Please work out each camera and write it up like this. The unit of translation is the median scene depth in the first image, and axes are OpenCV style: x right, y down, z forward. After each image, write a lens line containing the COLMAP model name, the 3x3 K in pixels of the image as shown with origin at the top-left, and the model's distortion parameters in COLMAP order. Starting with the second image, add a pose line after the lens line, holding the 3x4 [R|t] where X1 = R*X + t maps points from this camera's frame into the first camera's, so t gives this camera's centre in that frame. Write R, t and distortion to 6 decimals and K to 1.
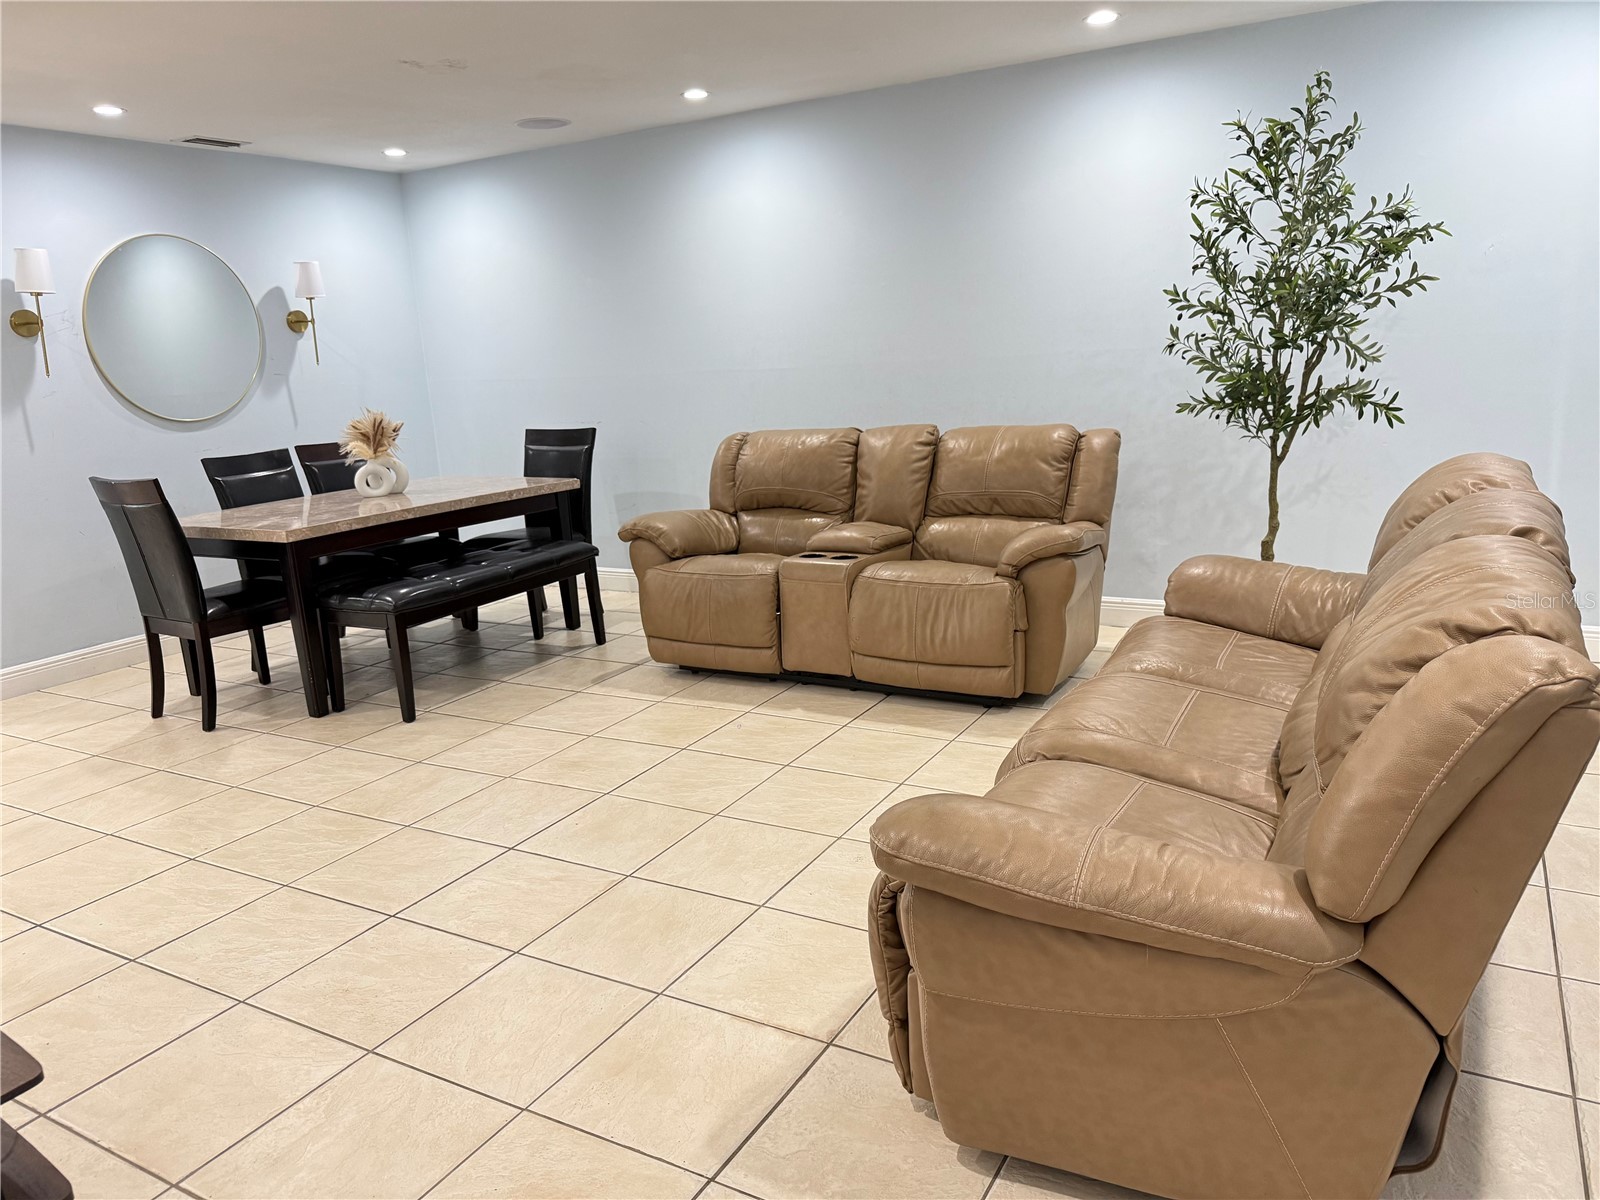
lens RADIAL K [[1122.7, 0, 803.2], [0, 1122.7, 593.6], [0, 0, 1]] dist [0.081170, -0.117171]
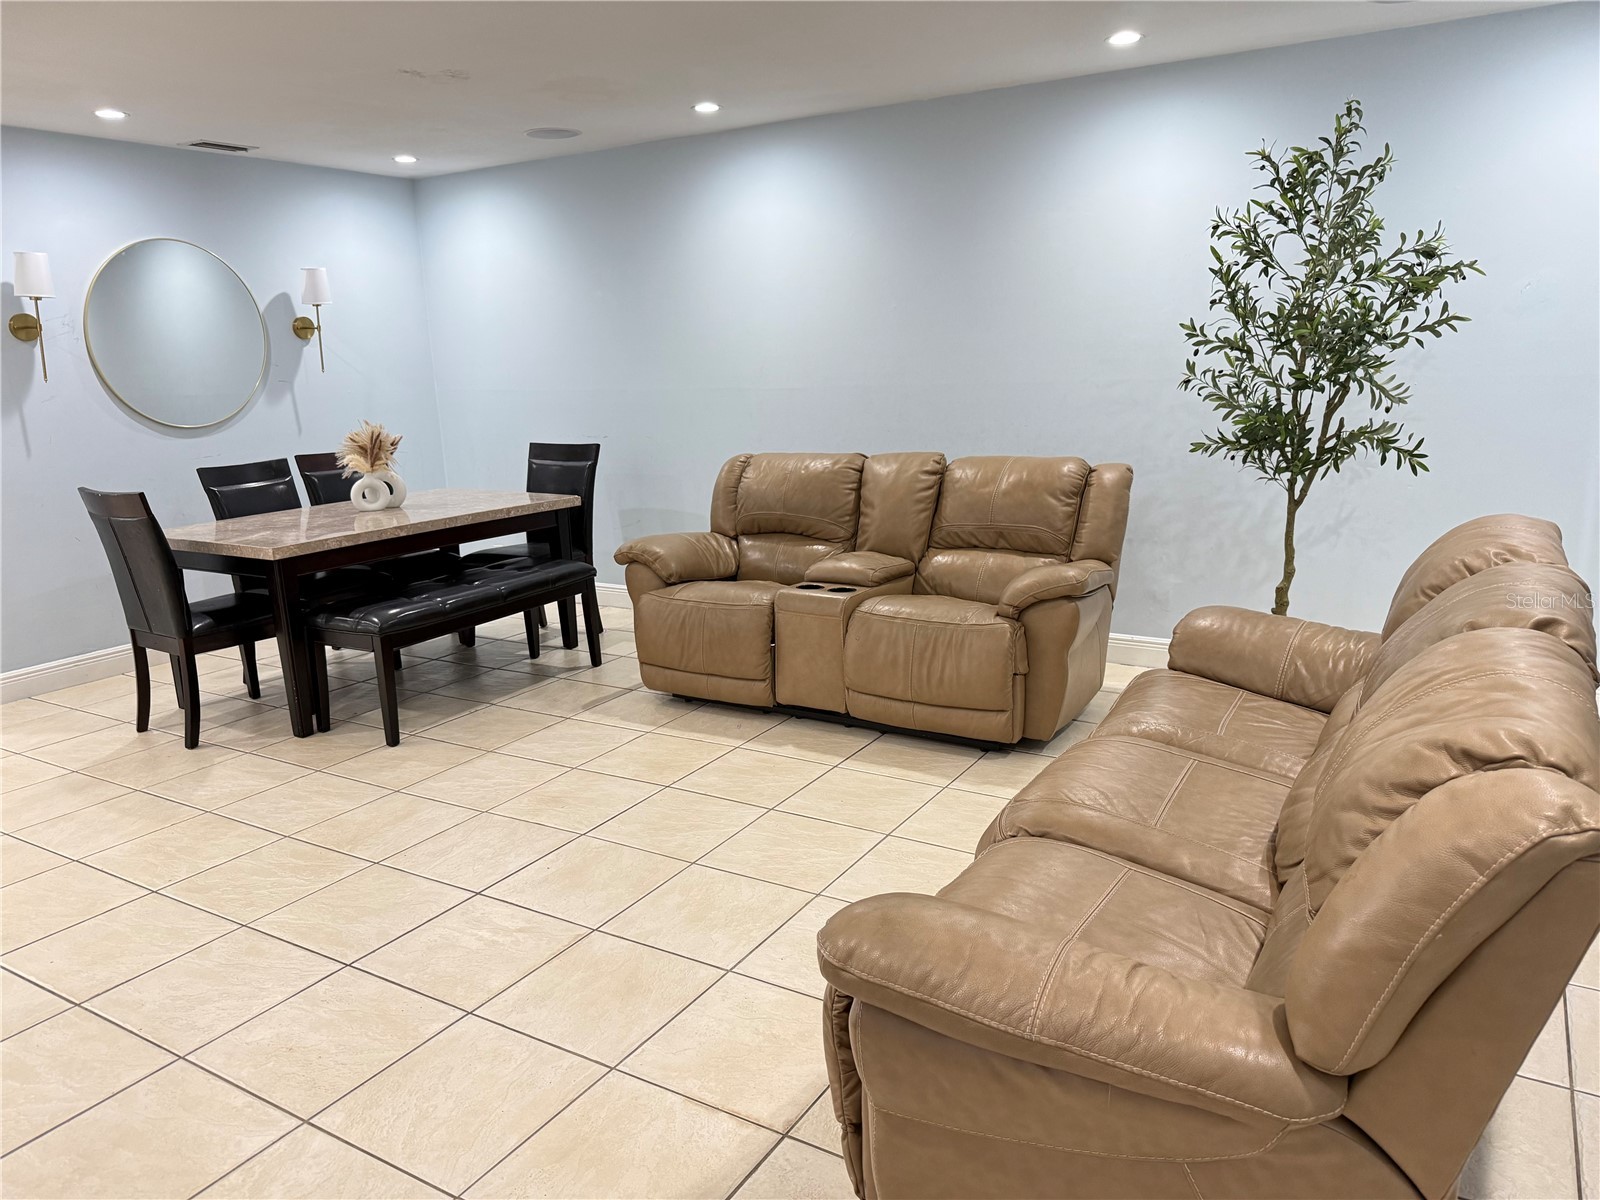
lens RADIAL K [[1121.9, 0, 800.0], [0, 1121.9, 600.0], [0, 0, 1]] dist [0.072650, -0.102700]
pose [[0.999326, 0.027966, -0.023777, 0.026051], [-0.027857, 0.999600, 0.004922, -0.030150], [0.023905, -0.004257, 0.999705, 0.033941]]
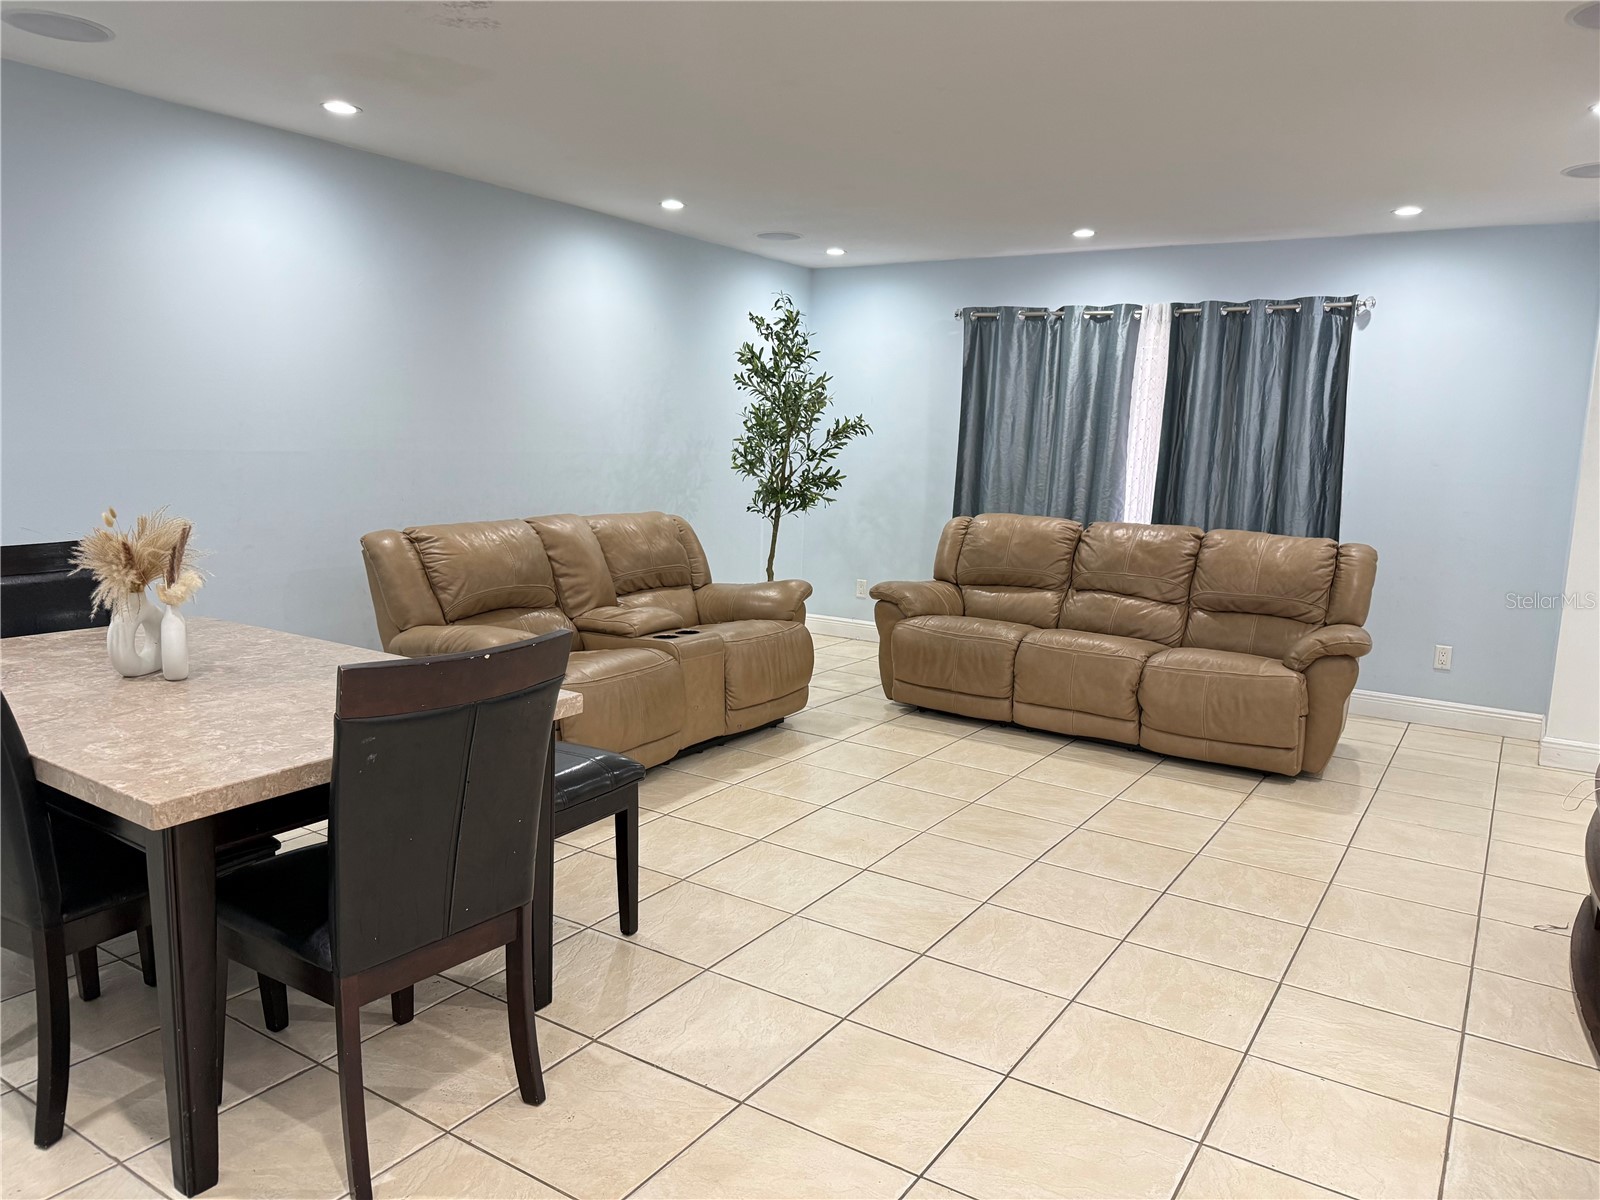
lens RADIAL K [[1137.8, 0, 791.3], [0, 1137.8, 601.4], [0, 0, 1]] dist [0.186831, -0.399042]
pose [[0.051115, -0.090729, 0.994563, -1.166113], [0.183137, 0.979829, 0.079973, -0.145840], [-0.981758, 0.178054, 0.066700, 0.912079]]
